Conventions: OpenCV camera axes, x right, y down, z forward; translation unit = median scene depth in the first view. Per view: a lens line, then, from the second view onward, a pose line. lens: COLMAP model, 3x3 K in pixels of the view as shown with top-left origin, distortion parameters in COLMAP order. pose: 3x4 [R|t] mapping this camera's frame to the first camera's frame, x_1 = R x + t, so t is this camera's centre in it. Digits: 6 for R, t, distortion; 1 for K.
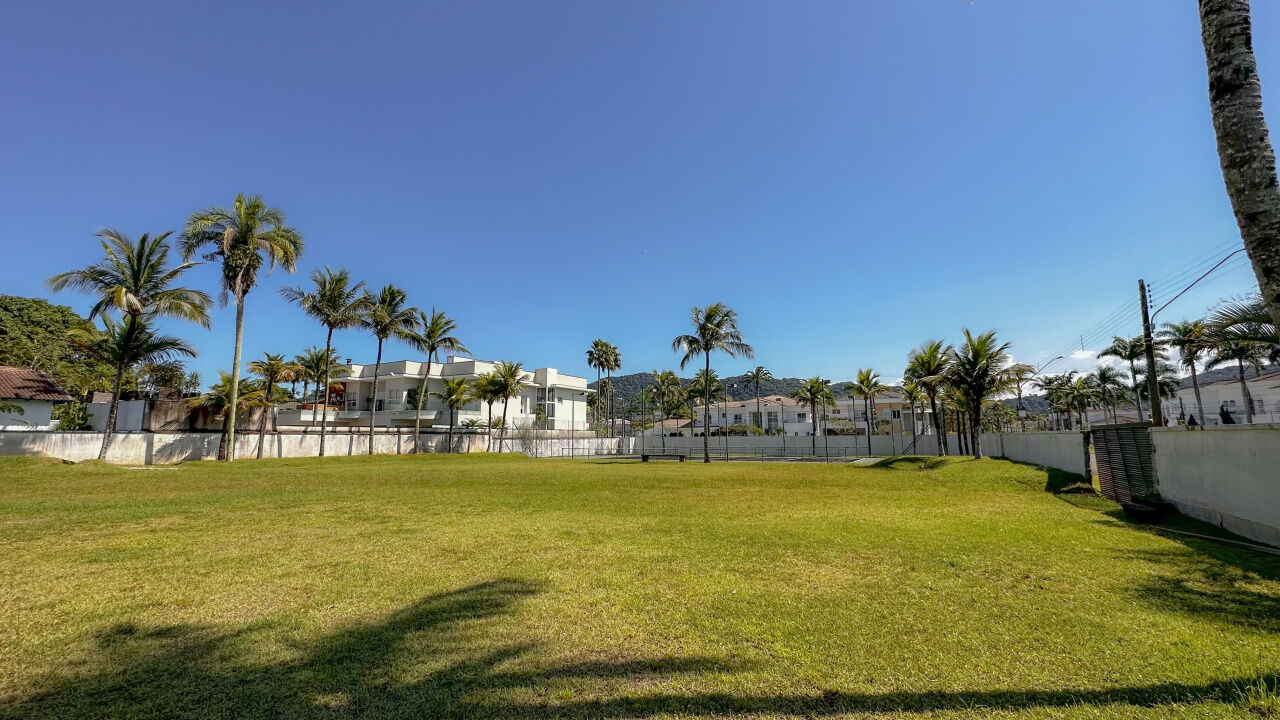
lens RADIAL K [[516.4, 0, 640.0], [0, 516.4, 360.0], [0, 0, 1]] dist [-0.001481, 0.000747]
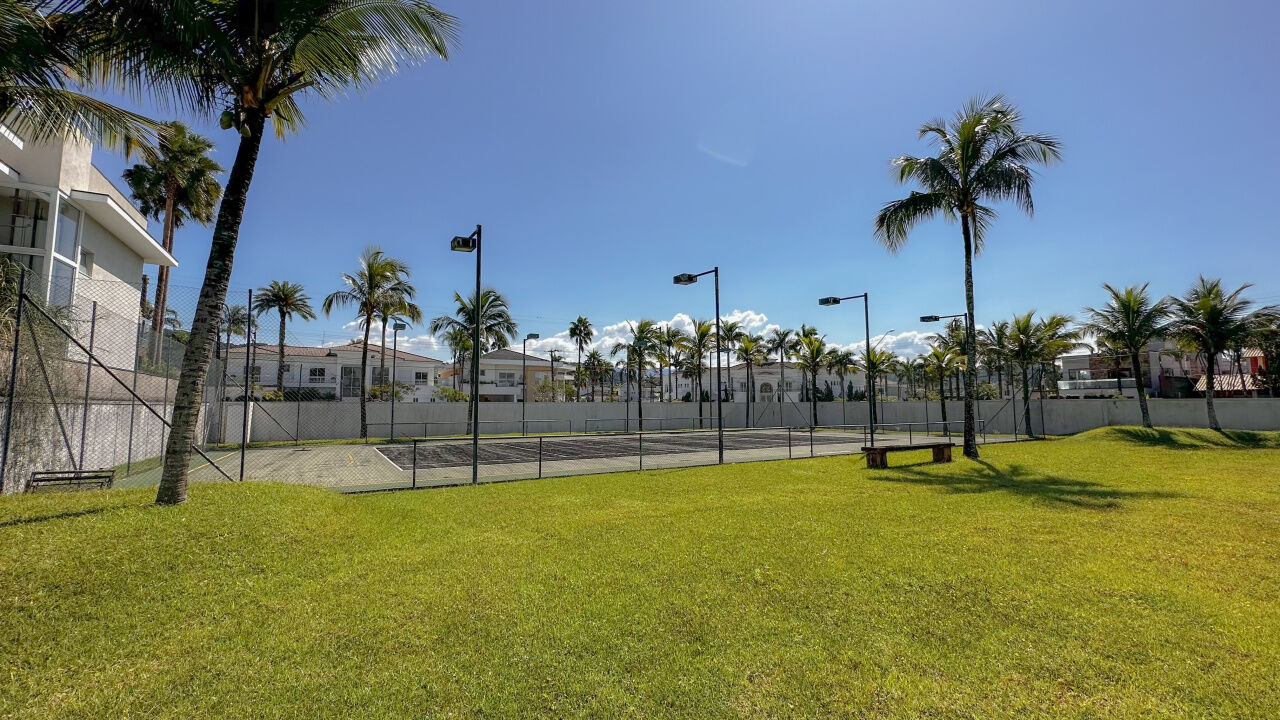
lens RADIAL K [[516.4, 0, 640.0], [0, 516.4, 360.0], [0, 0, 1]] dist [-0.001481, 0.000747]
pose [[0.510879, 0.083326, 0.855605, -0.260295], [-0.131997, 0.991092, -0.017706, 0.105600], [-0.849458, -0.103892, 0.517327, 0.666007]]
